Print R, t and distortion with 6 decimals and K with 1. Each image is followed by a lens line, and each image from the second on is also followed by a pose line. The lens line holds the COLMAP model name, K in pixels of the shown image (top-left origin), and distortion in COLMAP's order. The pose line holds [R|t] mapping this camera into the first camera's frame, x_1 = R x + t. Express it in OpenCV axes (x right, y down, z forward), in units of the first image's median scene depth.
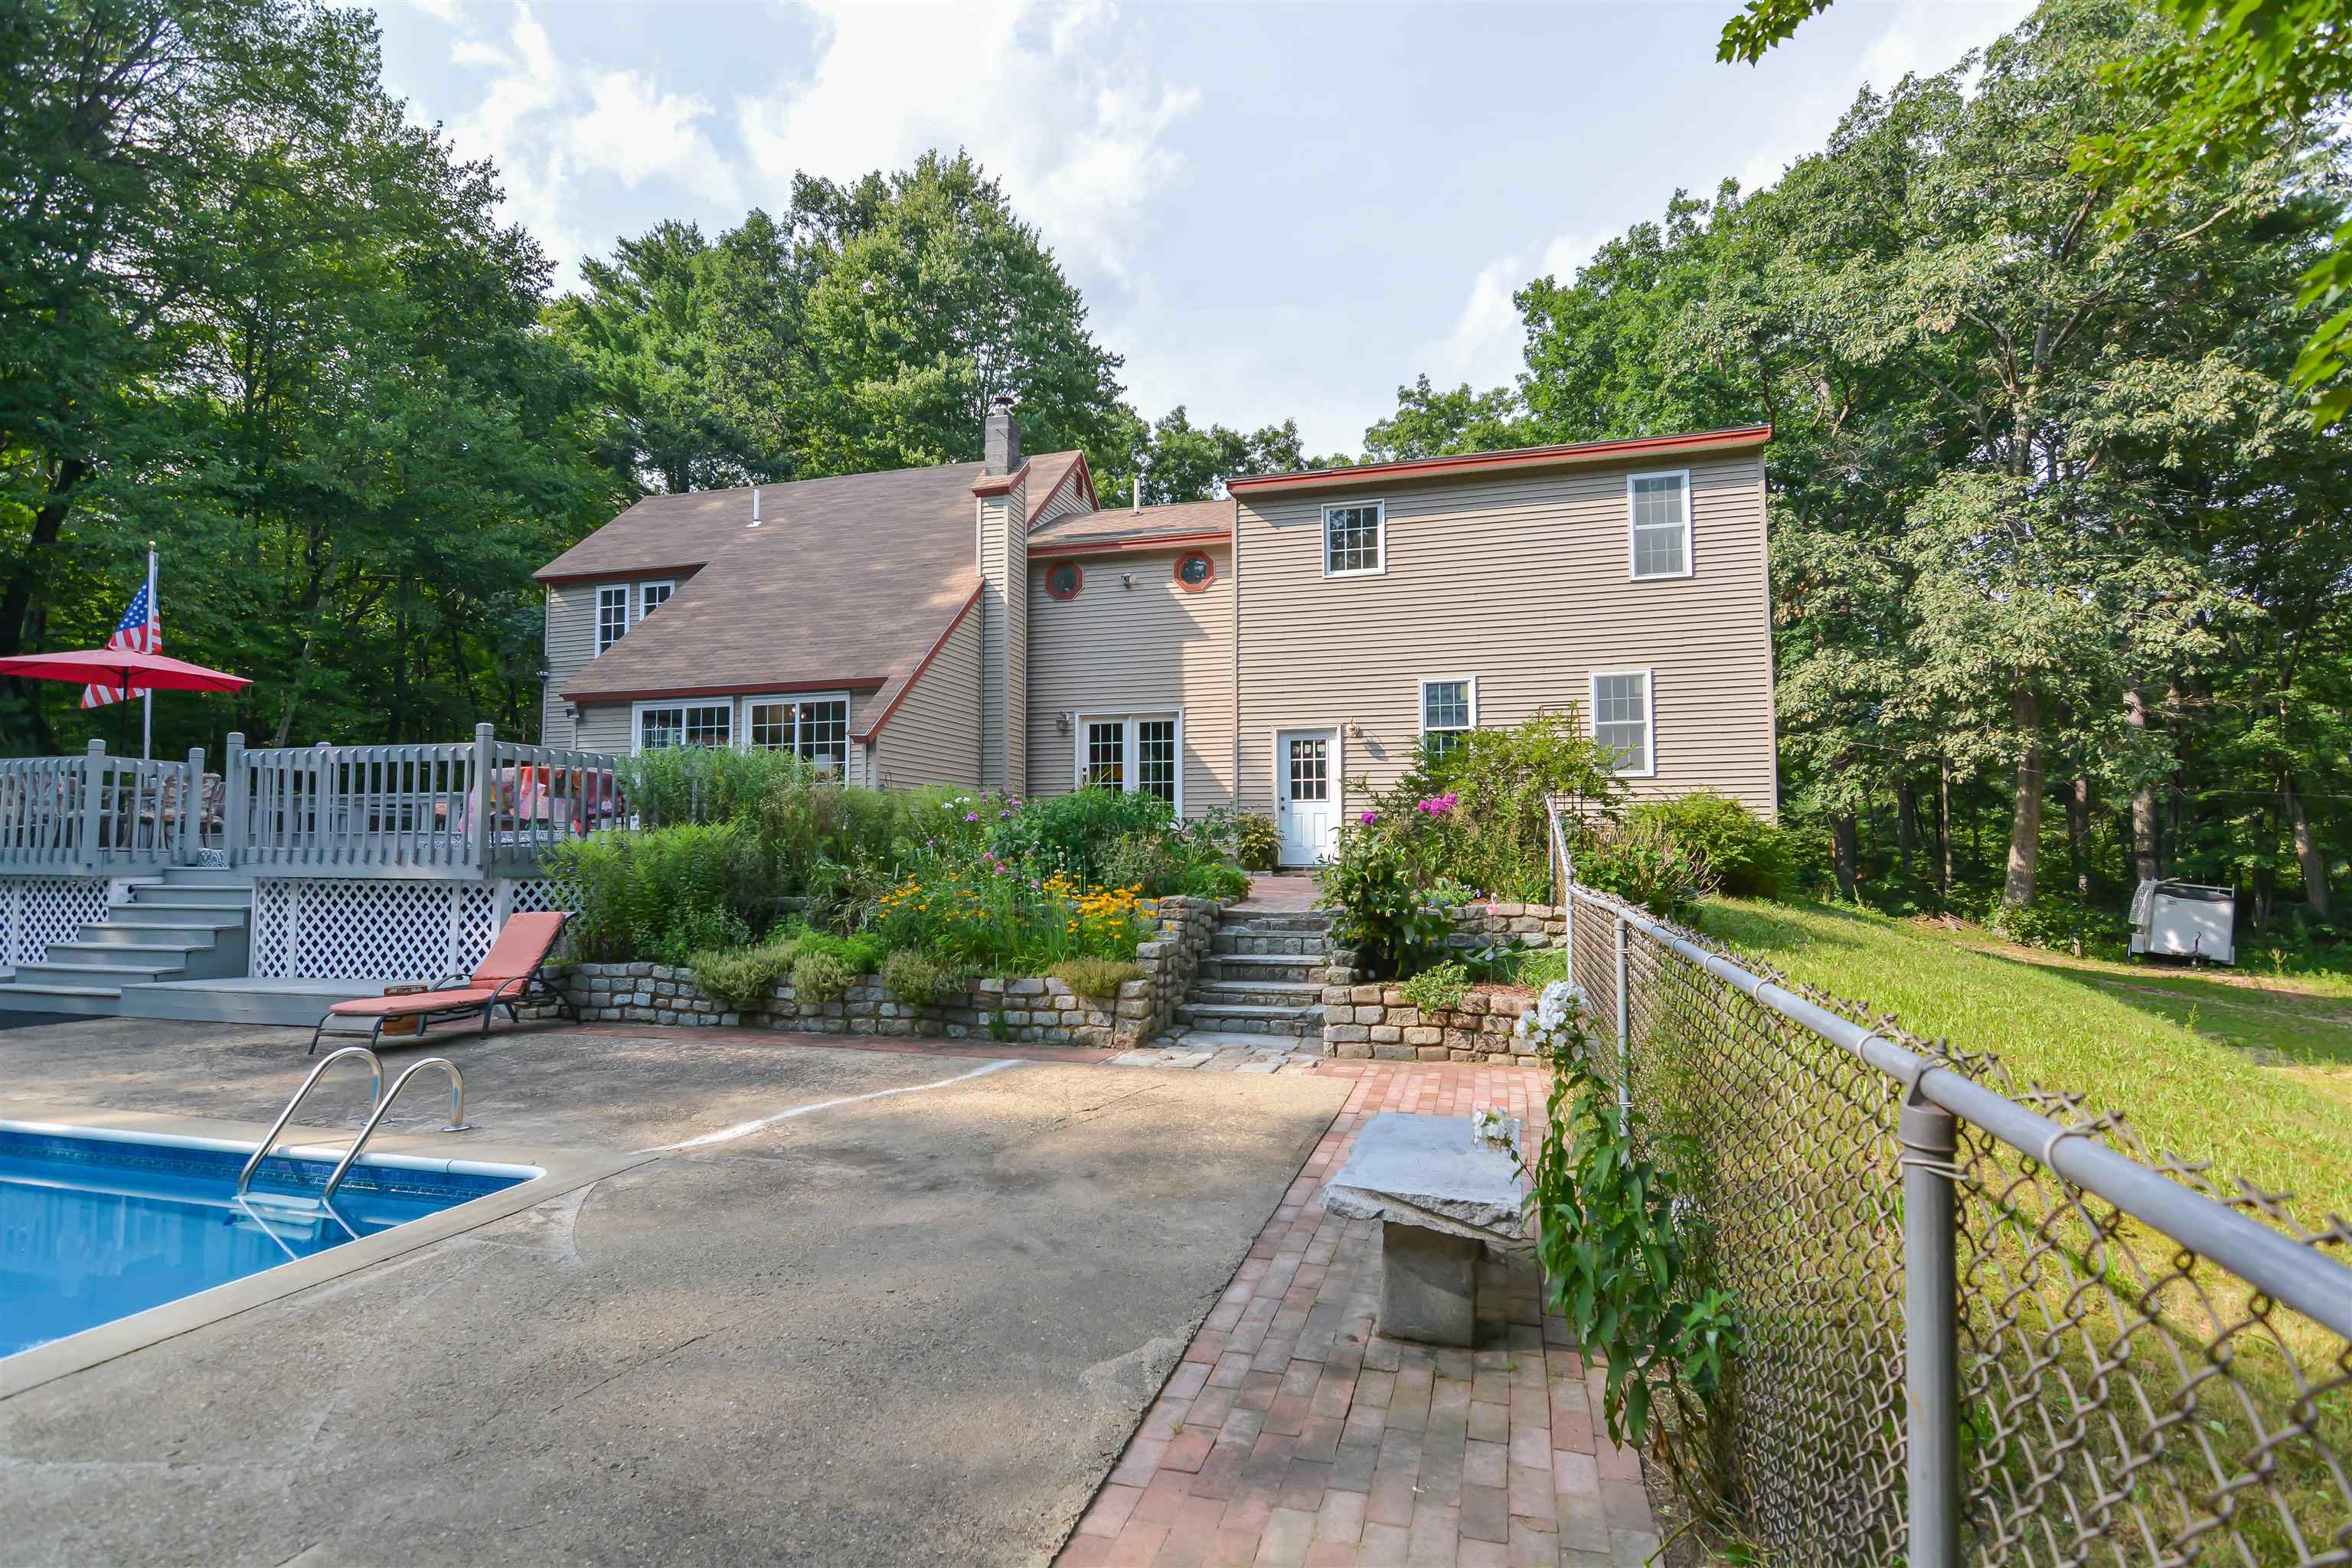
lens RADIAL K [[1140.7, 0, 1193.1], [0, 1140.7, 778.2], [0, 0, 1]] dist [0.006361, -0.008392]
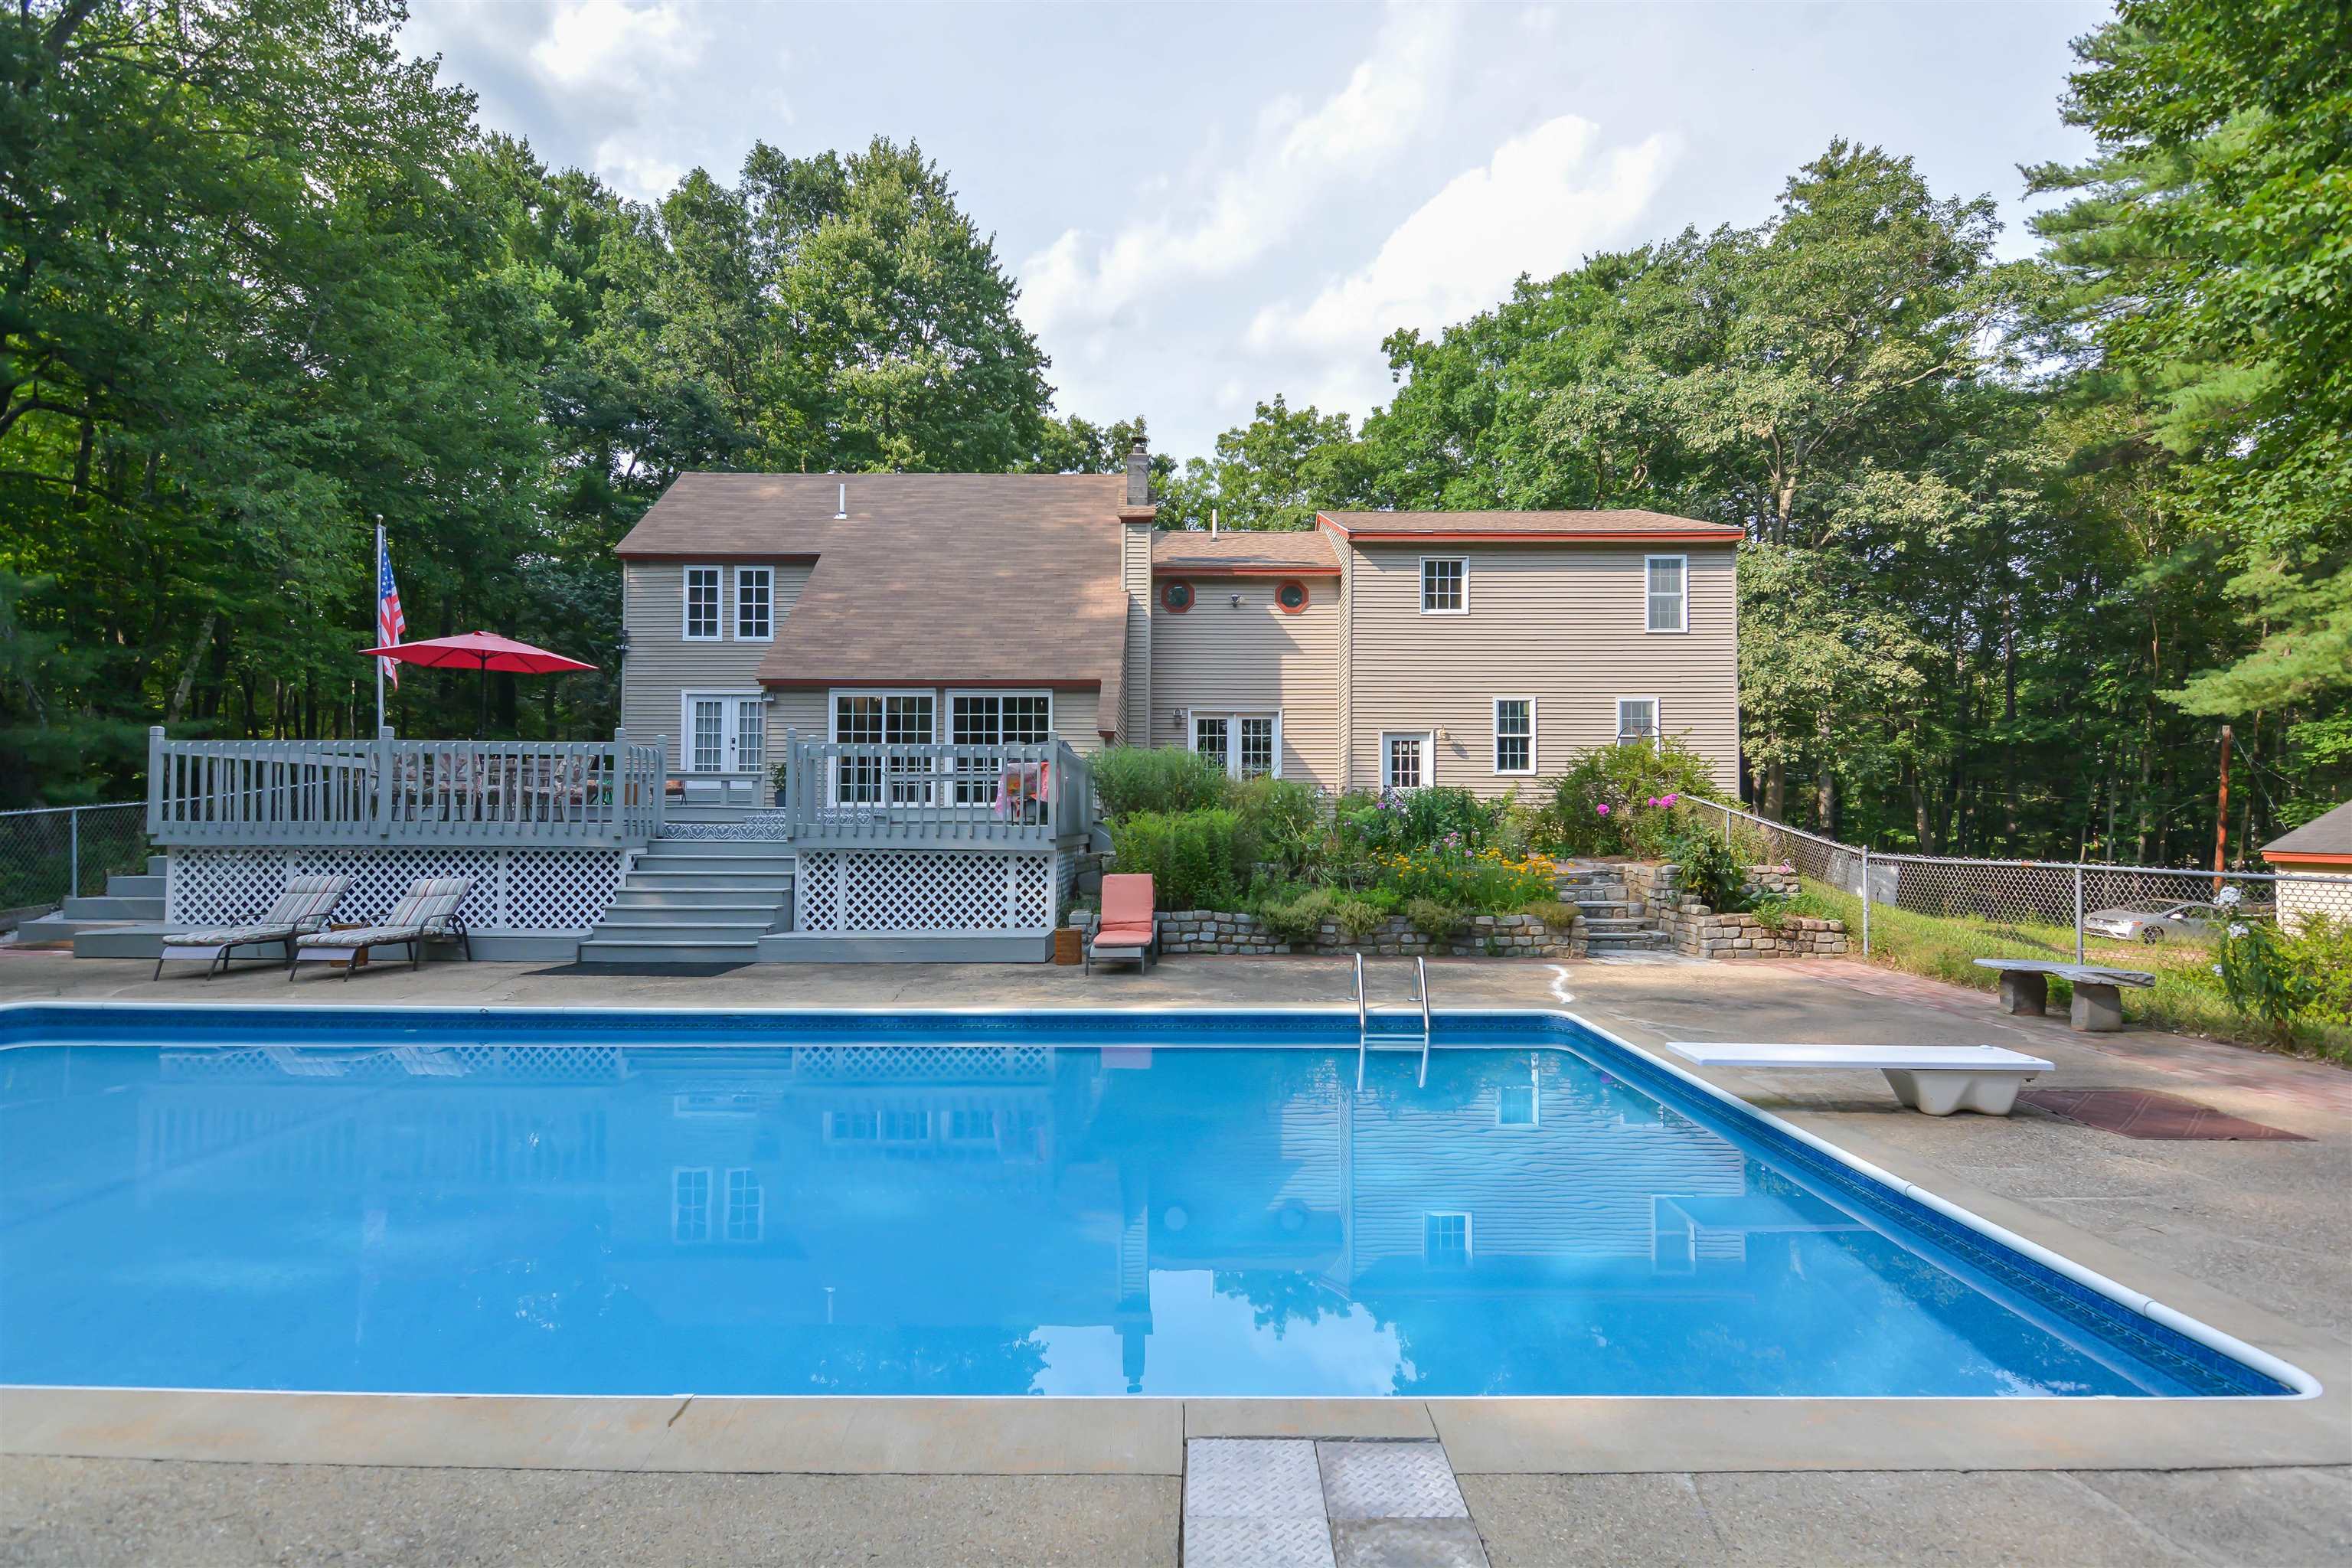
lens RADIAL K [[1140.7, 0, 1189.4], [0, 1140.7, 794.7], [0, 0, 1]] dist [0.006361, -0.008392]
pose [[0.963880, 0.013006, 0.266020, -0.432682], [-0.024713, 0.998865, 0.040708, -0.017158], [-0.265189, -0.045811, 0.963107, -0.158839]]
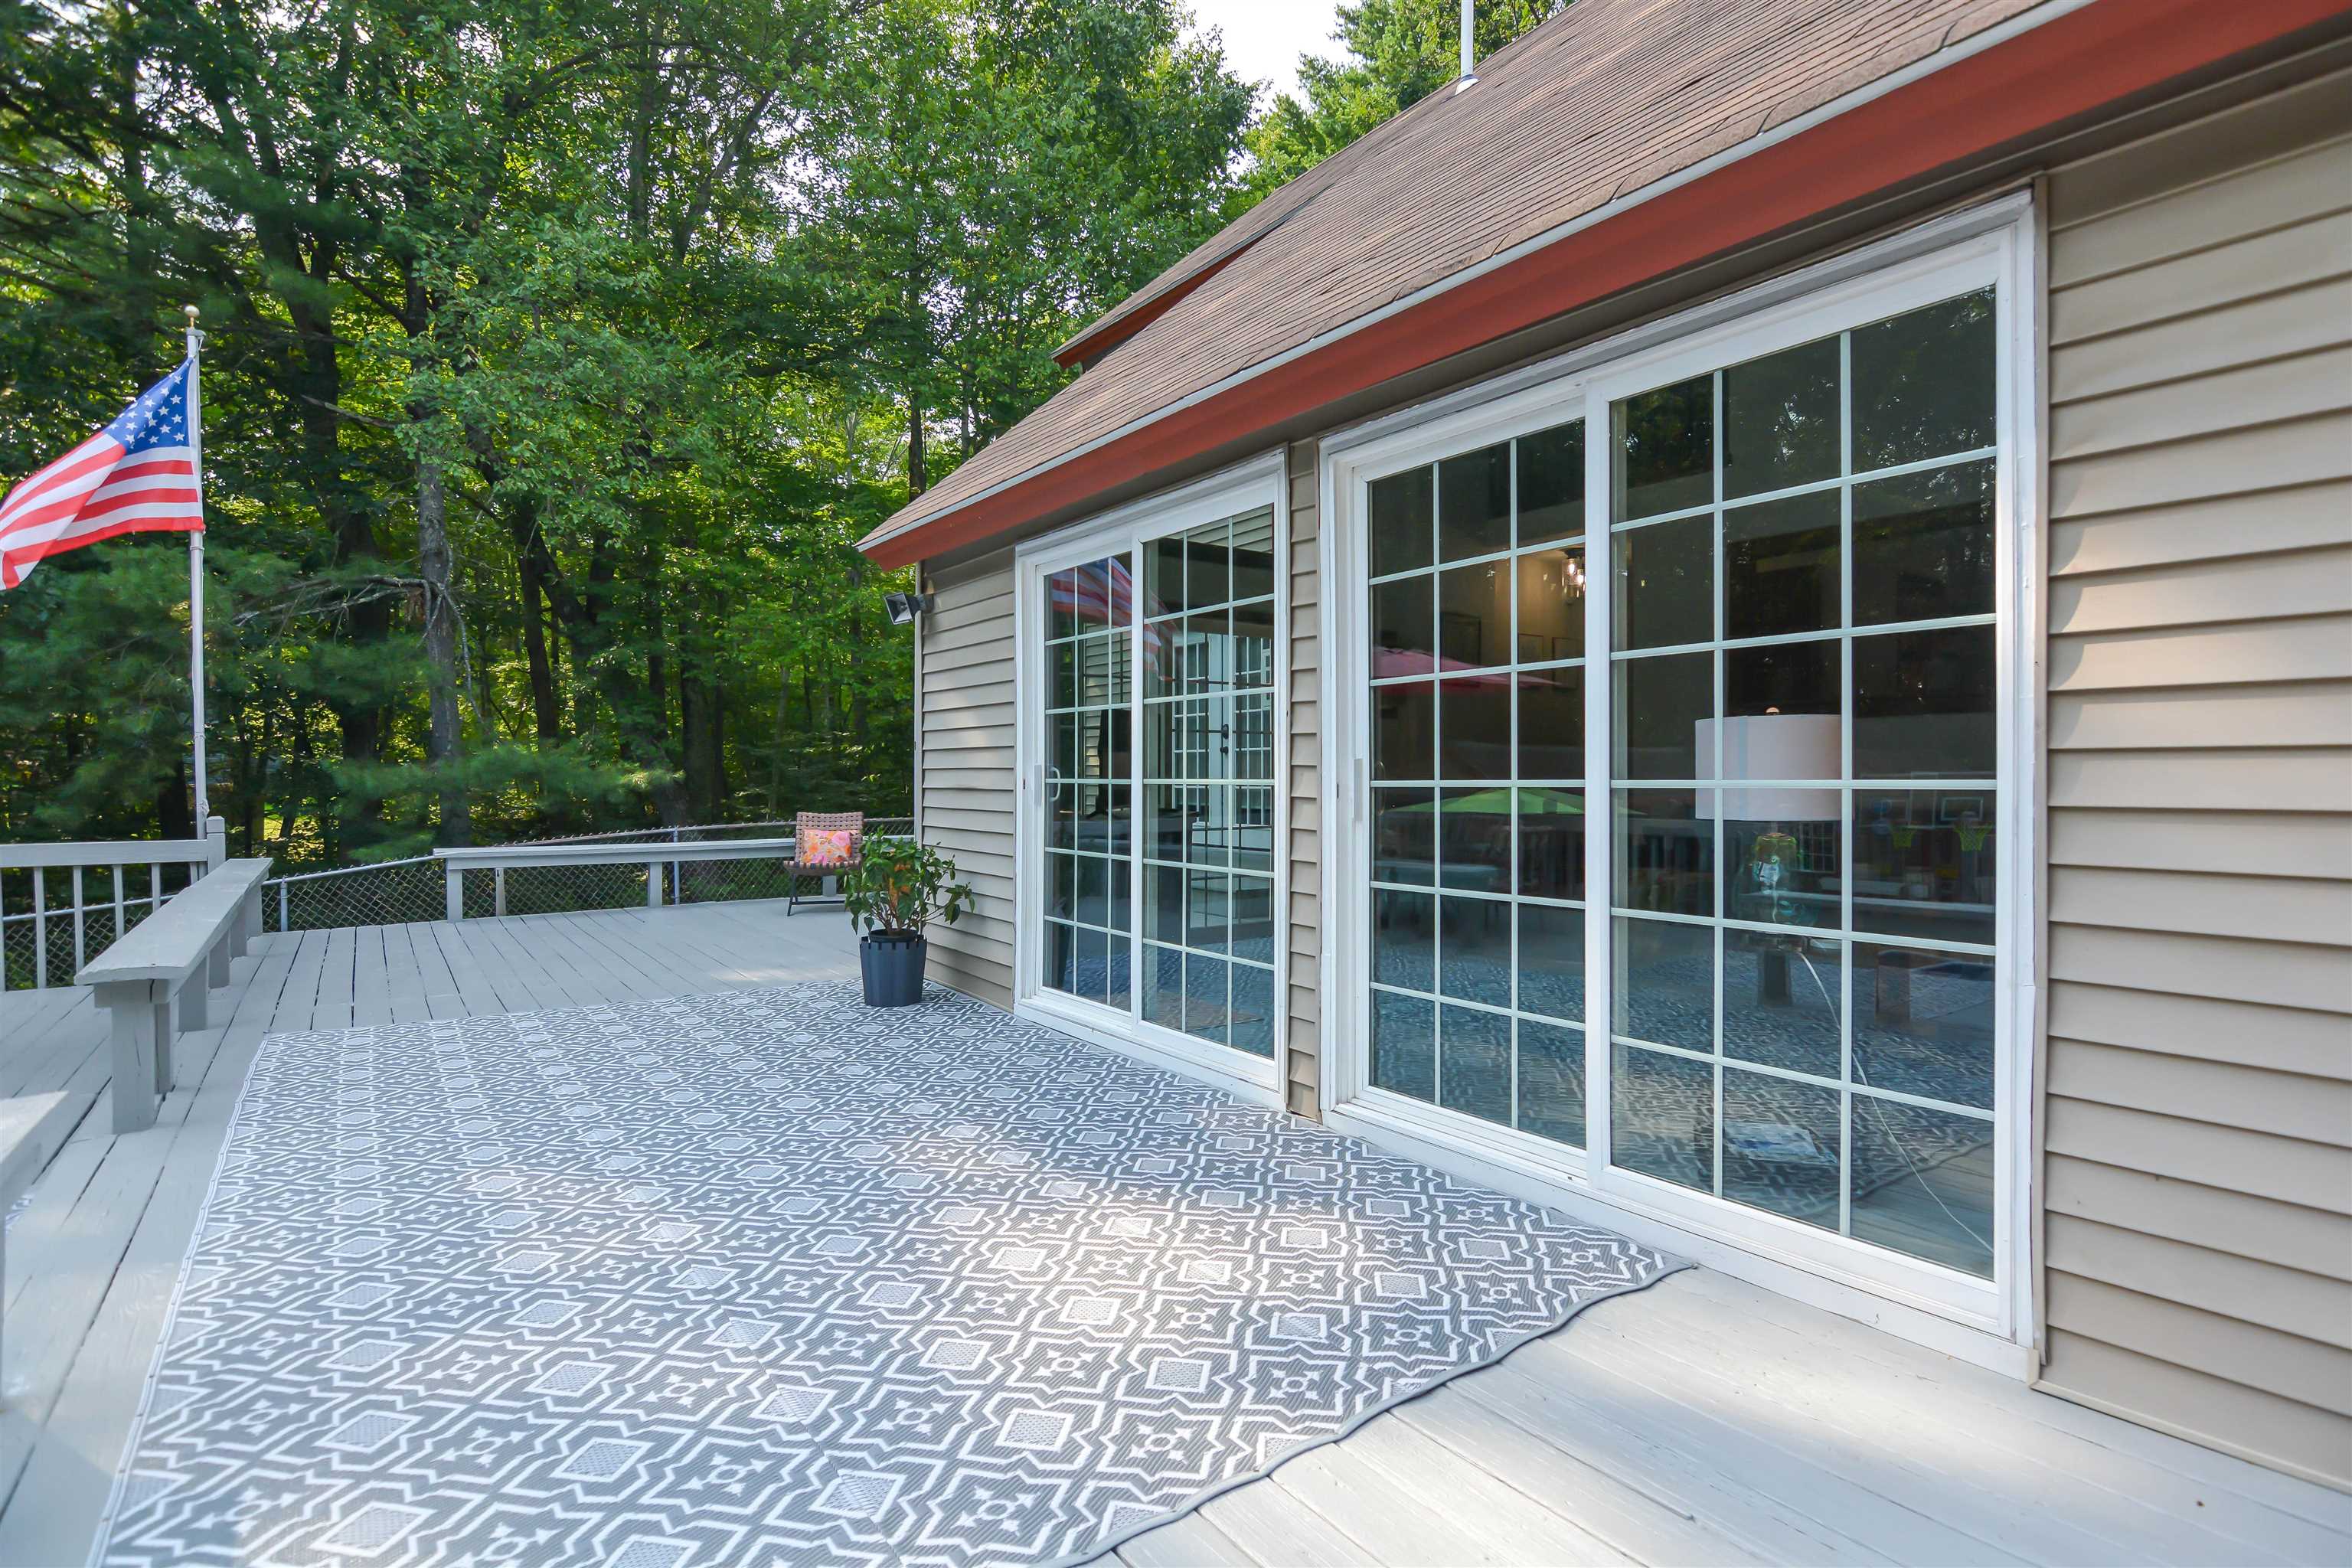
lens RADIAL K [[1140.7, 0, 1176.3], [0, 1140.7, 784.9], [0, 0, 1]] dist [0.006361, -0.008392]
pose [[0.781586, 0.009417, -0.623726, -0.269423], [0.040047, 0.997066, 0.065235, -0.023293], [0.622511, -0.075965, 0.778916, 0.768758]]
